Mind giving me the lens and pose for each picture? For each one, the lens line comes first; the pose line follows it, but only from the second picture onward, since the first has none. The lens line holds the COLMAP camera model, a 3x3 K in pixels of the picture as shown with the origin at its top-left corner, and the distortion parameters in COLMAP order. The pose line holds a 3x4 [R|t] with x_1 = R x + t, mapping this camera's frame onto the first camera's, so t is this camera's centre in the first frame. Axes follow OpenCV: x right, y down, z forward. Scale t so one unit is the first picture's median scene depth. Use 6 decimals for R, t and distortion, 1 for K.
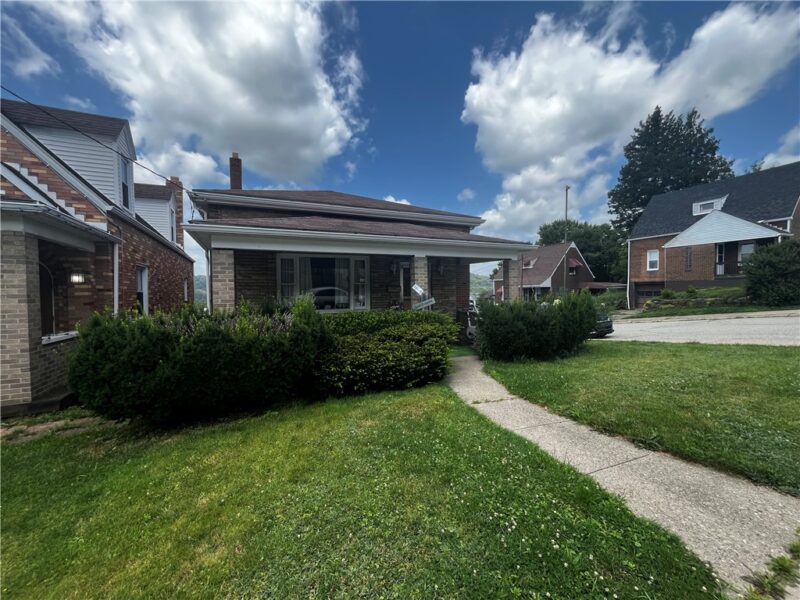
lens RADIAL K [[326.3, 0, 400.0], [0, 326.3, 300.0], [0, 0, 1]] dist [-0.002547, 0.000046]
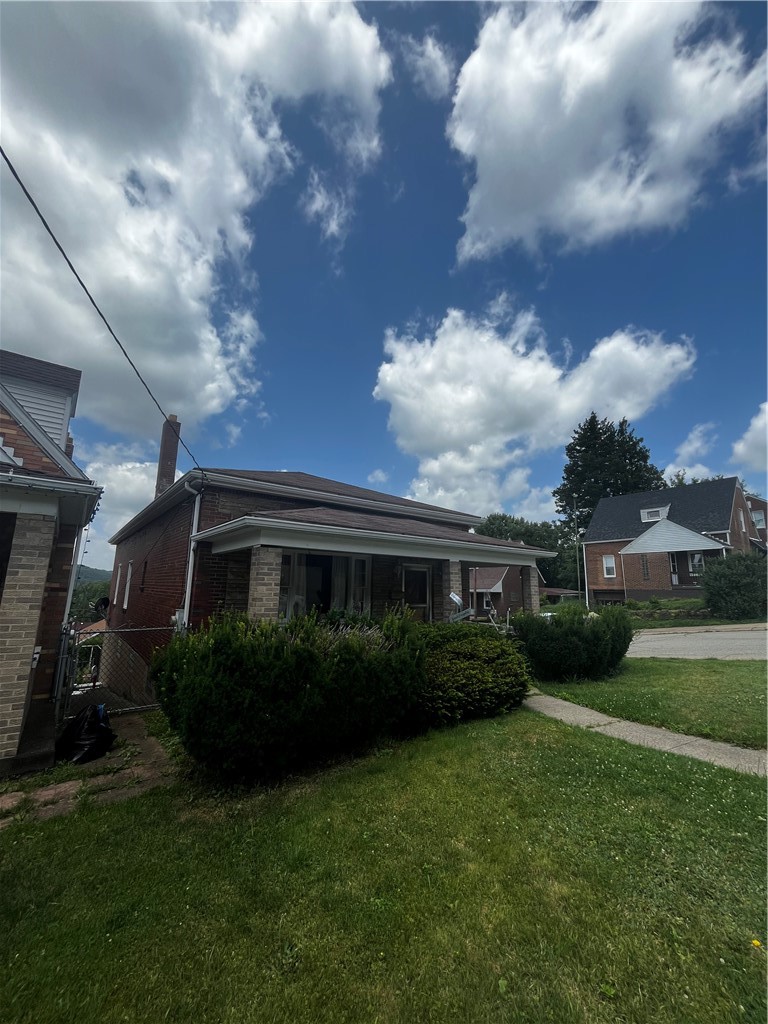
lens RADIAL K [[417.6, 0, 384.0], [0, 417.6, 512.0], [0, 0, 1]] dist [-0.002547, 0.000046]
pose [[0.975150, 0.065779, 0.211557, -0.228092], [-0.018859, 0.976086, -0.216565, -0.006690], [-0.220743, 0.207193, 0.953071, -0.050720]]
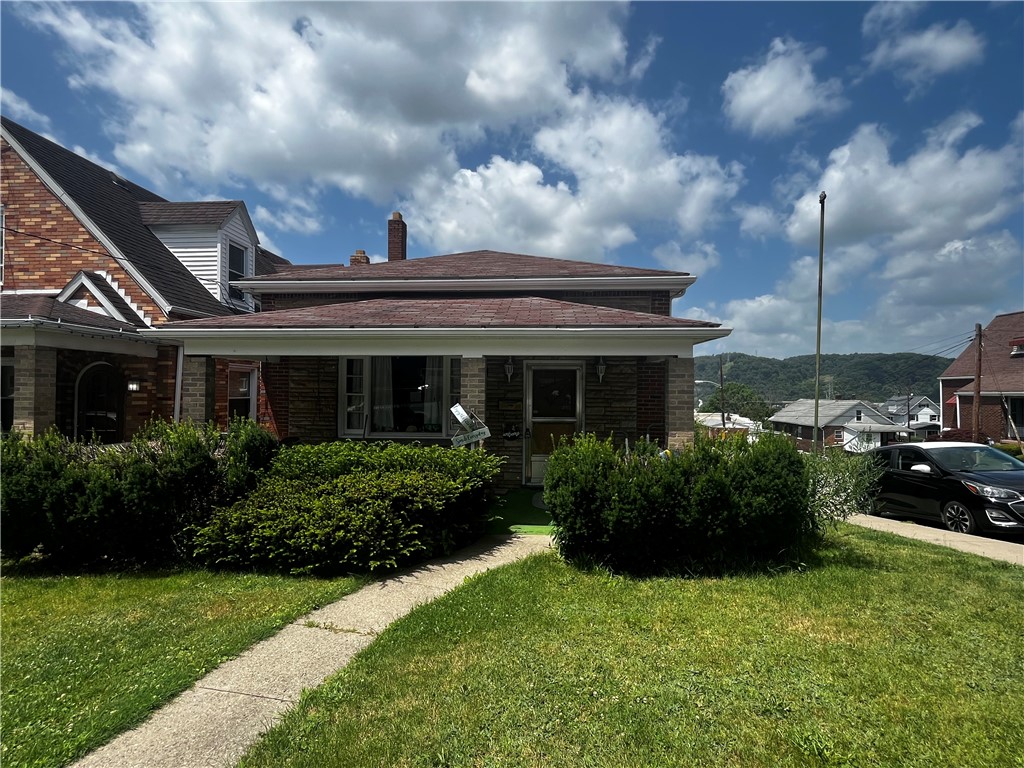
lens RADIAL K [[511.3, 0, 512.0], [0, 511.3, 384.0], [0, 0, 1]] dist [-0.002827, -0.000702]
pose [[0.873262, 0.015204, -0.487014, 0.350917], [-0.032696, 0.999089, -0.027438, -0.035923], [0.486153, 0.039884, 0.872963, 0.129147]]
